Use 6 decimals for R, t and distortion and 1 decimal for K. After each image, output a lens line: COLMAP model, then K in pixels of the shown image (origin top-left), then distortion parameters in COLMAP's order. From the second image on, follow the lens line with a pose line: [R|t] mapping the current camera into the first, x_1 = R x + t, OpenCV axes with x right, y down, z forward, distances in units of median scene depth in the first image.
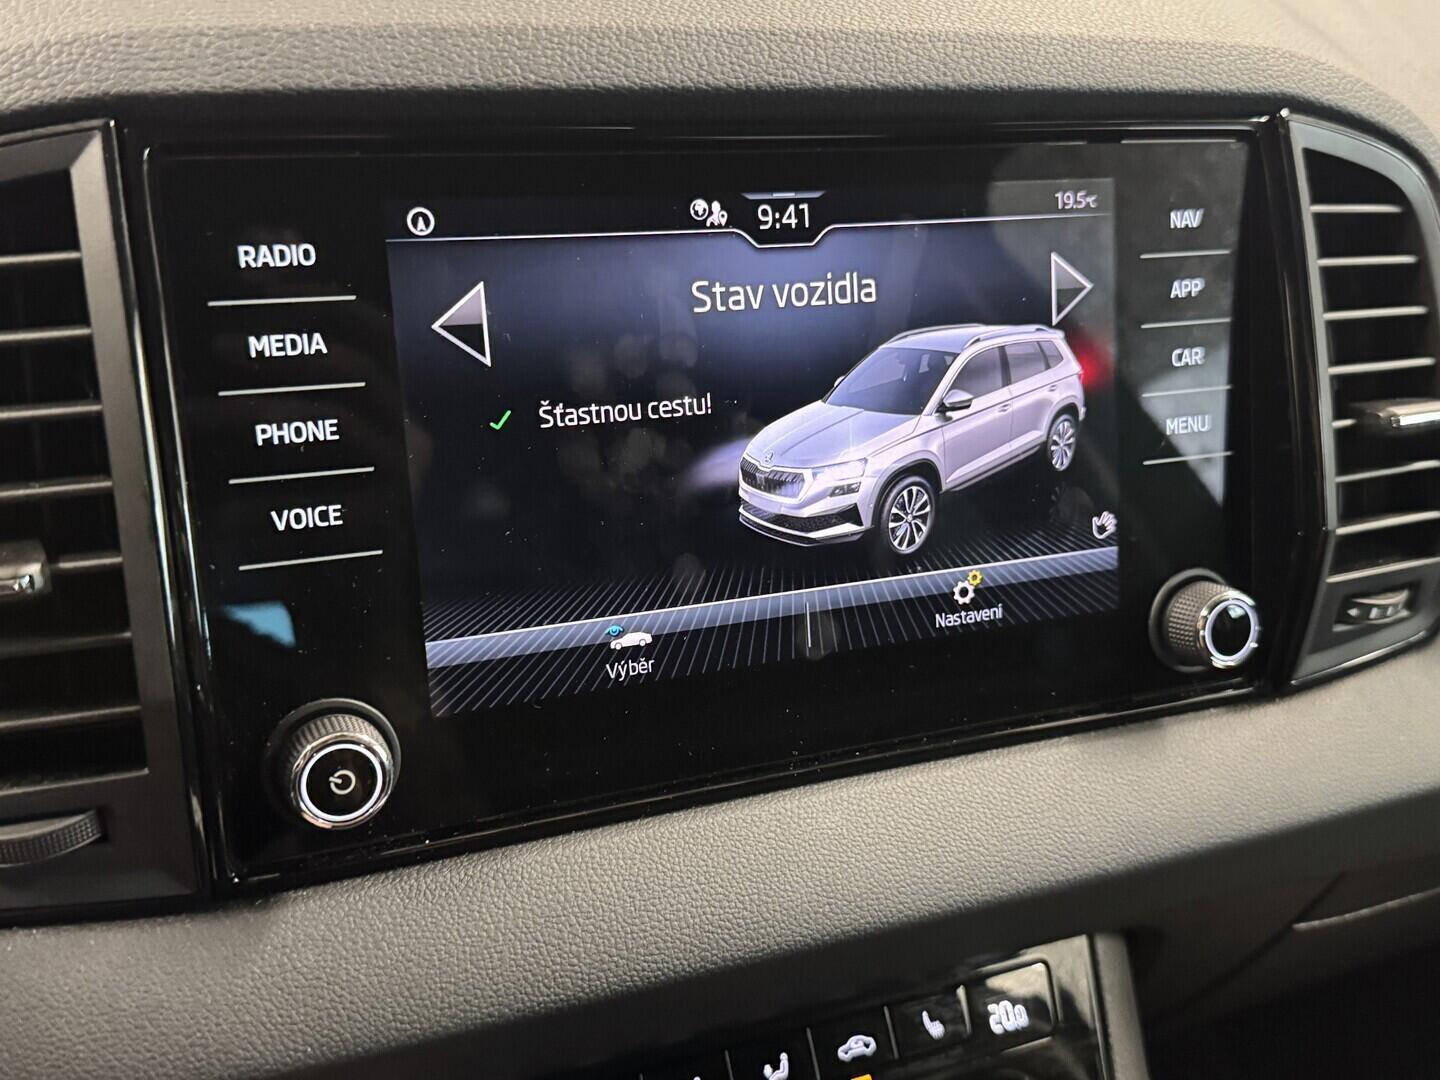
lens RADIAL K [[1460.4, 0, 730.1], [0, 1460.4, 540.3], [0, 0, 1]] dist [0.132976, -0.376437]
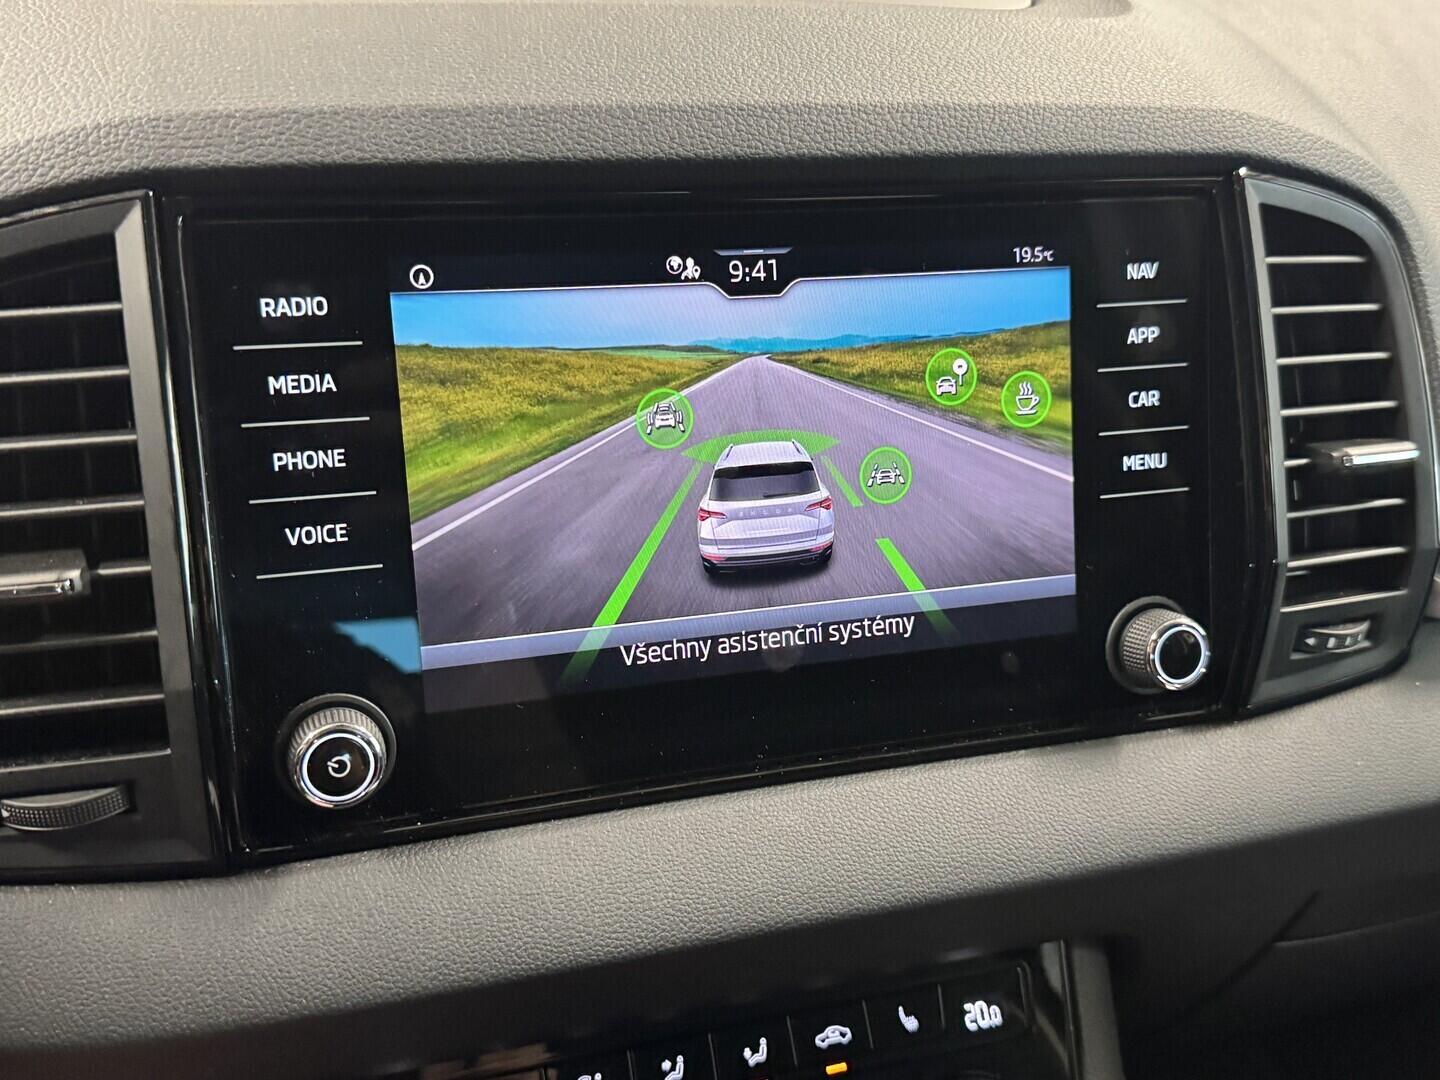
lens RADIAL K [[1454.2, 0, 725.5], [0, 1454.2, 537.3], [0, 0, 1]] dist [0.159466, -0.446353]
pose [[0.996734, 0.017614, -0.078812, 0.112488], [-0.018958, 0.999687, -0.016343, -0.000522], [0.078499, 0.017784, 0.996756, -0.105541]]
